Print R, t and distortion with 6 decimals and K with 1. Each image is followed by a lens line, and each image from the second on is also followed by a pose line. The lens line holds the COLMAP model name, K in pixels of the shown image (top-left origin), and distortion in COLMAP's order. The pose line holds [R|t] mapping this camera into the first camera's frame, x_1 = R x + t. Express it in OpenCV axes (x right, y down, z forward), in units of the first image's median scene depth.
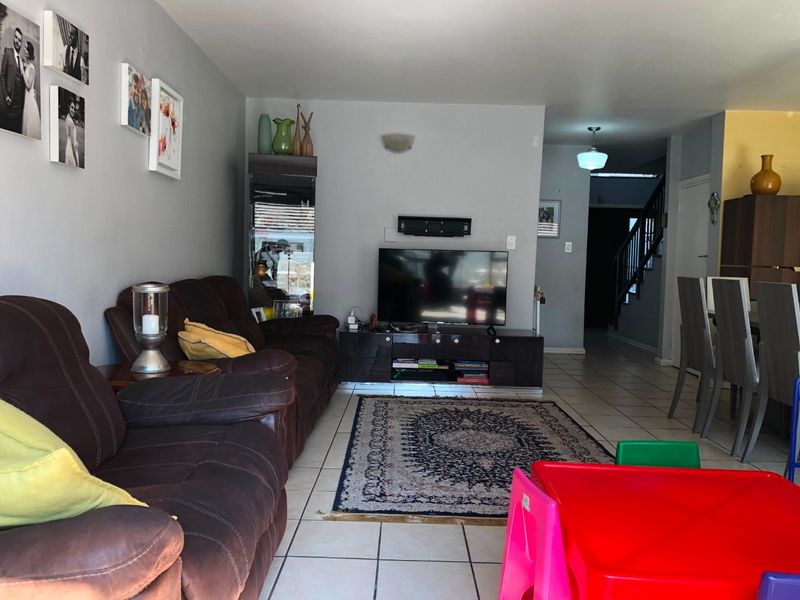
lens RADIAL K [[646.5, 0, 401.4], [0, 646.5, 301.8], [0, 0, 1]] dist [0.034601, -0.042881]
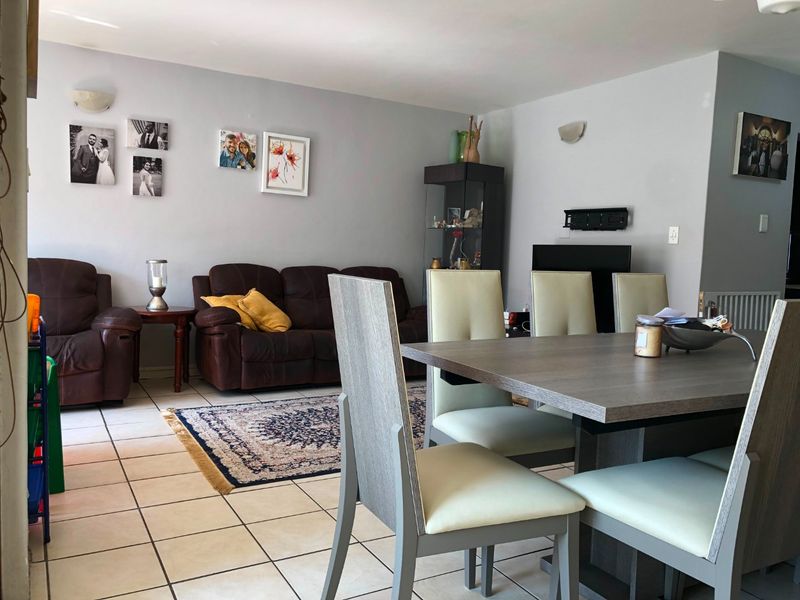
lens RADIAL K [[646.5, 0, 403.6], [0, 646.5, 296.9], [0, 0, 1]] dist [0.034601, -0.042881]
pose [[0.496957, 0.054278, -0.866076, 1.246972], [-0.080861, 0.996596, 0.016060, -0.004925], [0.863999, 0.062051, 0.499655, 0.590637]]
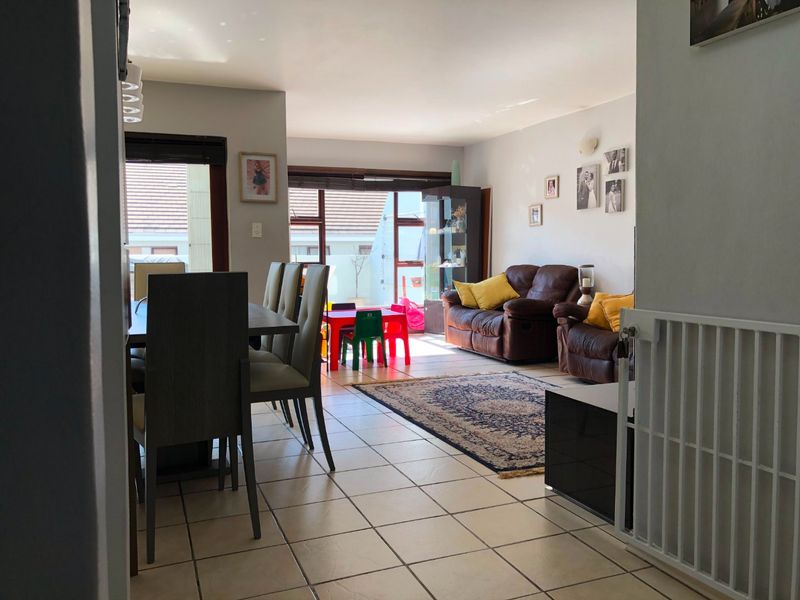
lens RADIAL K [[646.5, 0, 396.6], [0, 646.5, 297.9], [0, 0, 1]] dist [0.034601, -0.042881]
pose [[-0.928819, 0.011791, -0.370346, 0.863658], [-0.036943, 0.991567, 0.124222, -0.135737], [0.368688, 0.129061, -0.920550, 2.351764]]
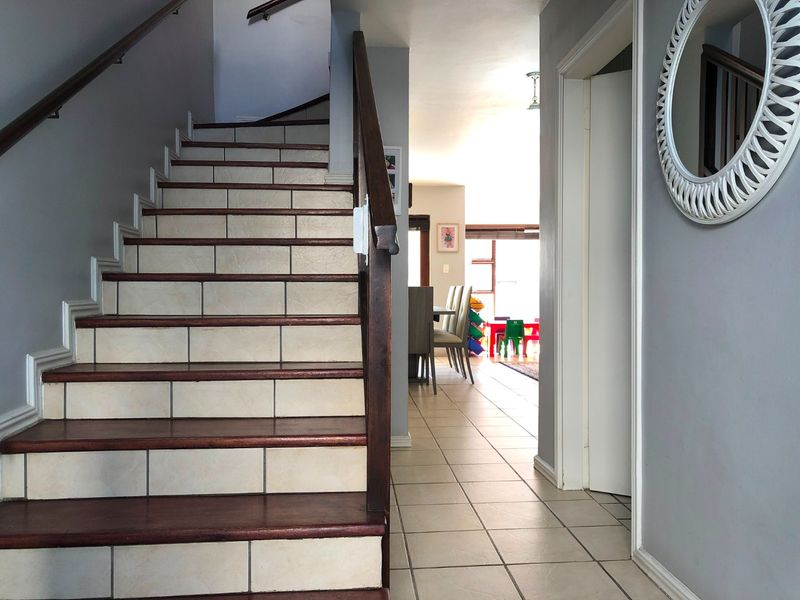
lens RADIAL K [[646.5, 0, 396.2], [0, 646.5, 294.1], [0, 0, 1]] dist [0.034601, -0.042881]
pose [[-0.997369, -0.020808, -0.069442, 0.984909], [-0.026140, 0.996705, 0.076789, -0.190043], [0.067615, 0.078402, -0.994626, 3.451487]]
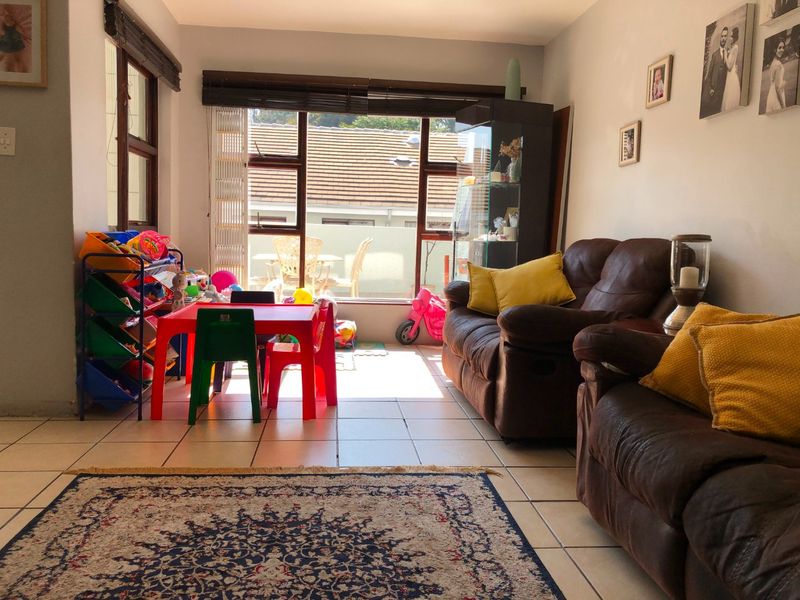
lens RADIAL K [[646.5, 0, 406.3], [0, 646.5, 301.7], [0, 0, 1]] dist [0.034601, -0.042881]
pose [[-0.993075, -0.042303, -0.109604, 0.096858], [-0.060106, 0.984527, 0.164601, -0.048224], [0.100945, 0.170049, -0.980252, 1.576055]]
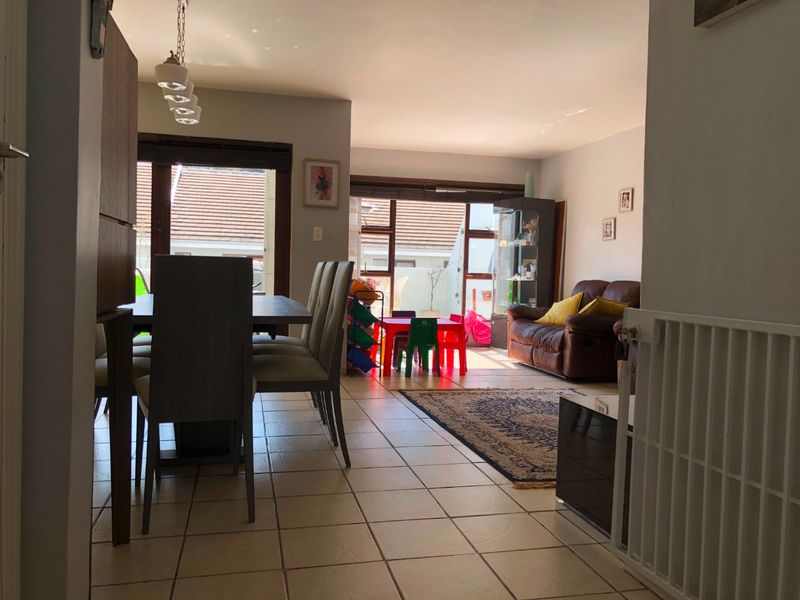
lens RADIAL K [[646.5, 0, 394.1], [0, 646.5, 294.0], [0, 0, 1]] dist [0.034601, -0.042881]
pose [[-0.972865, -0.040365, -0.227827, 0.759772], [-0.064203, 0.993092, 0.098210, -0.111059], [0.222289, 0.110173, -0.968736, 2.381152]]
